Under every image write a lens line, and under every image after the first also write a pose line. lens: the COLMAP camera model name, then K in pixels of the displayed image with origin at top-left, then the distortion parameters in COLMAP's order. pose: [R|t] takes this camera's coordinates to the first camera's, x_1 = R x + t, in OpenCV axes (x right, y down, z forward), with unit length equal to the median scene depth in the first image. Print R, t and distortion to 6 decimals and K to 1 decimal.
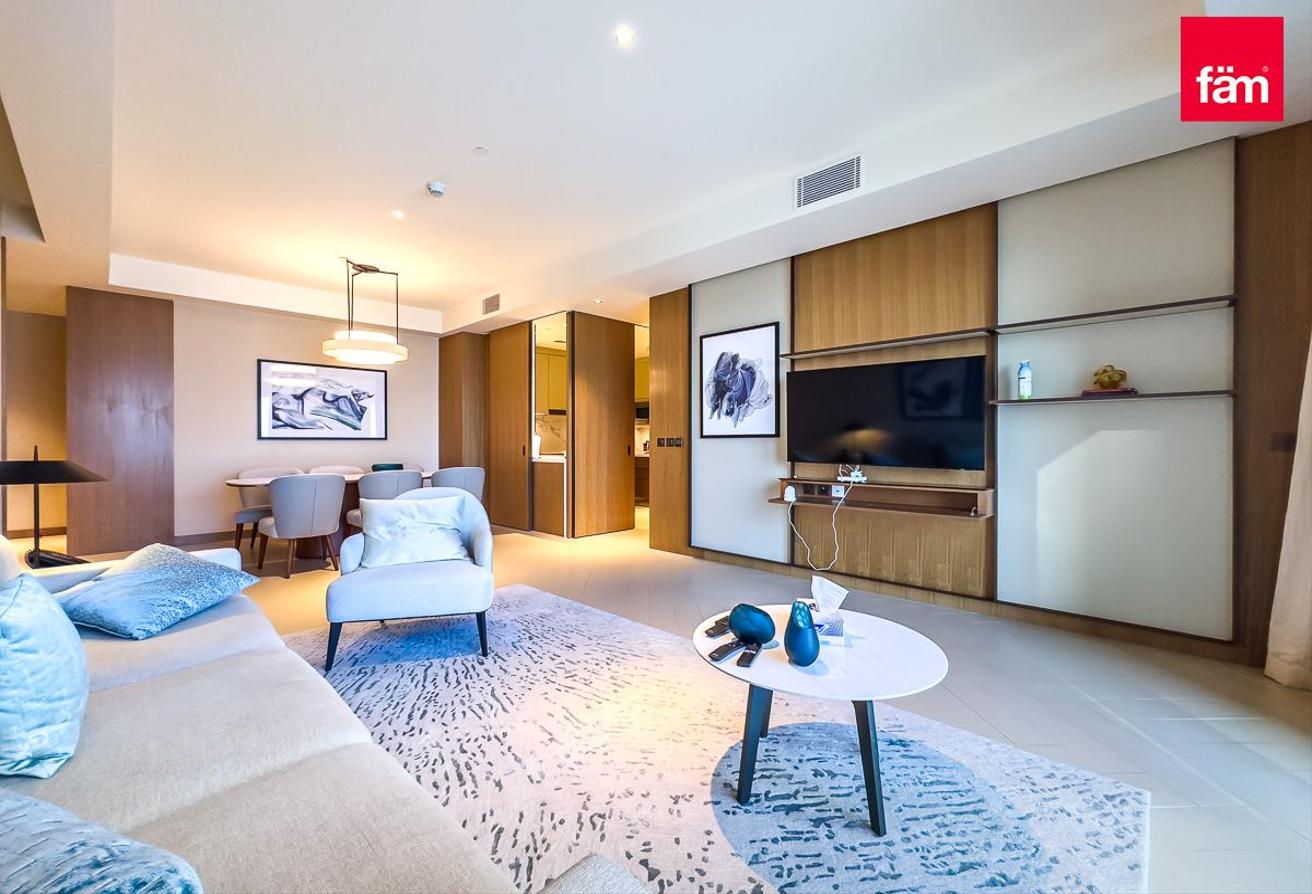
lens RADIAL K [[532.2, 0, 651.9], [0, 532.2, 448.0], [0, 0, 1]] dist [0.012393, 0.000062]
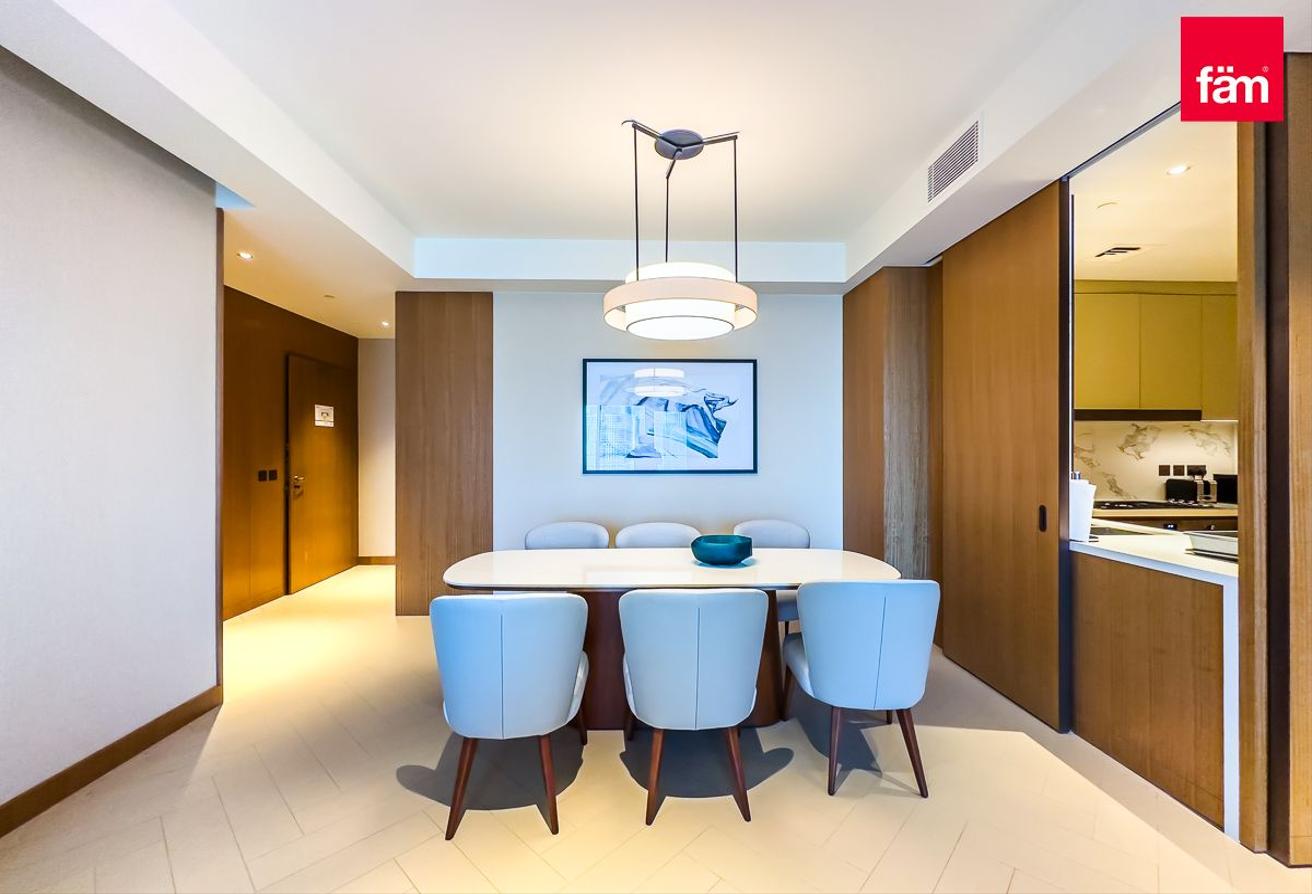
lens RADIAL K [[532.2, 0, 651.9], [0, 532.2, 448.0], [0, 0, 1]] dist [0.012393, 0.000062]
pose [[0.717404, -0.000392, -0.696657, -0.186374], [-0.008871, 0.999914, -0.009698, -0.043348], [0.696601, 0.013137, 0.717338, 0.562690]]
